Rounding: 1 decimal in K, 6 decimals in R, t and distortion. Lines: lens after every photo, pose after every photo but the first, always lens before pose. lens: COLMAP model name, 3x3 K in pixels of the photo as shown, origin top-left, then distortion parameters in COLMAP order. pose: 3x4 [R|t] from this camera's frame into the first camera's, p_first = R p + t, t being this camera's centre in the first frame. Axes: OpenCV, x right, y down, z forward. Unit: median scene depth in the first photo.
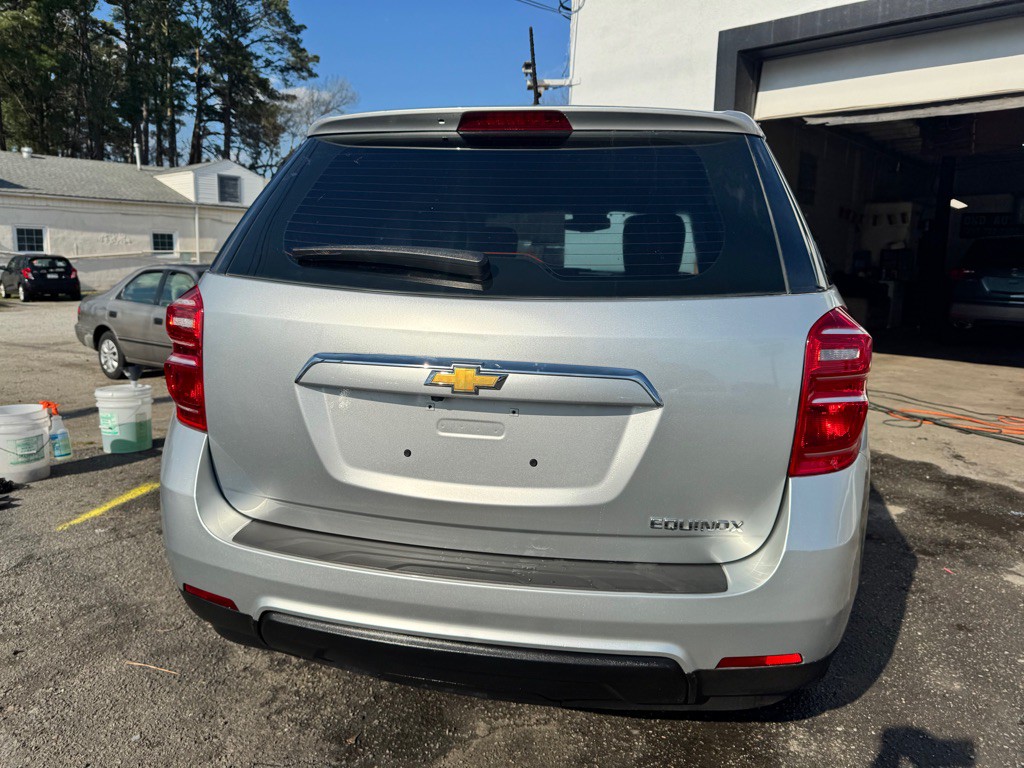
lens RADIAL K [[731.8, 0, 512.0], [0, 731.8, 384.0], [0, 0, 1]] dist [0.004184, -0.000433]
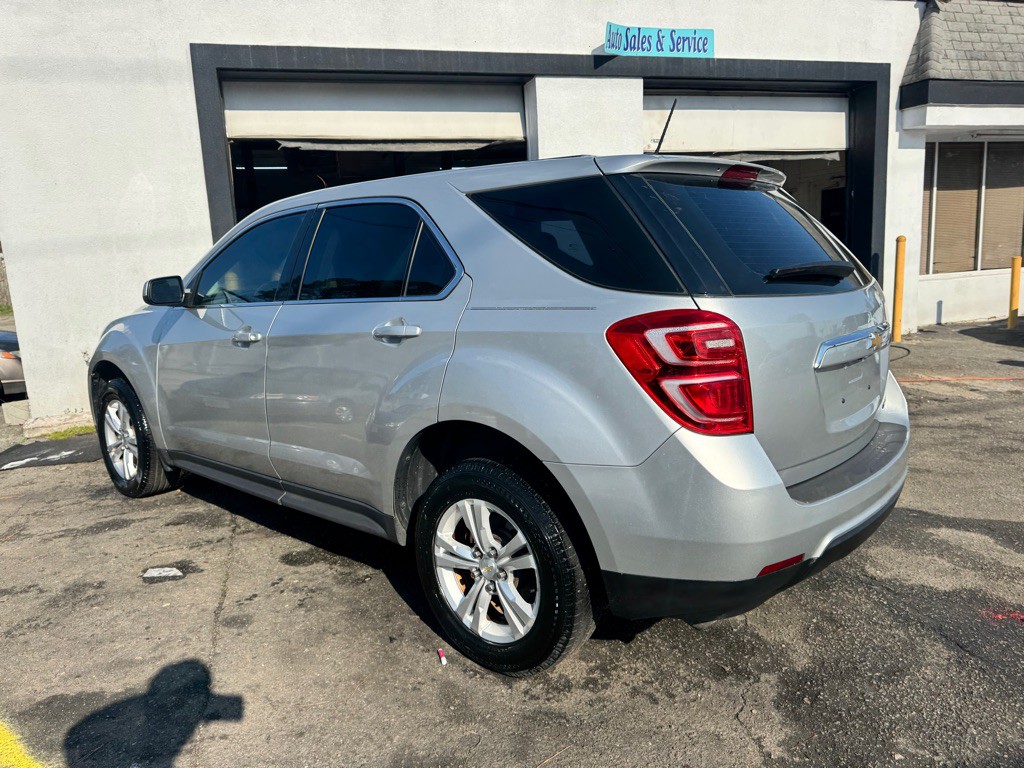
lens RADIAL K [[720.3, 0, 509.9], [0, 720.3, 378.0], [0, 0, 1]] dist [0.043804, -0.047566]
pose [[0.512502, -0.187998, 0.837853, -1.153978], [0.202509, 0.974678, 0.094827, -0.151412], [-0.834465, 0.121074, 0.537596, 0.514880]]
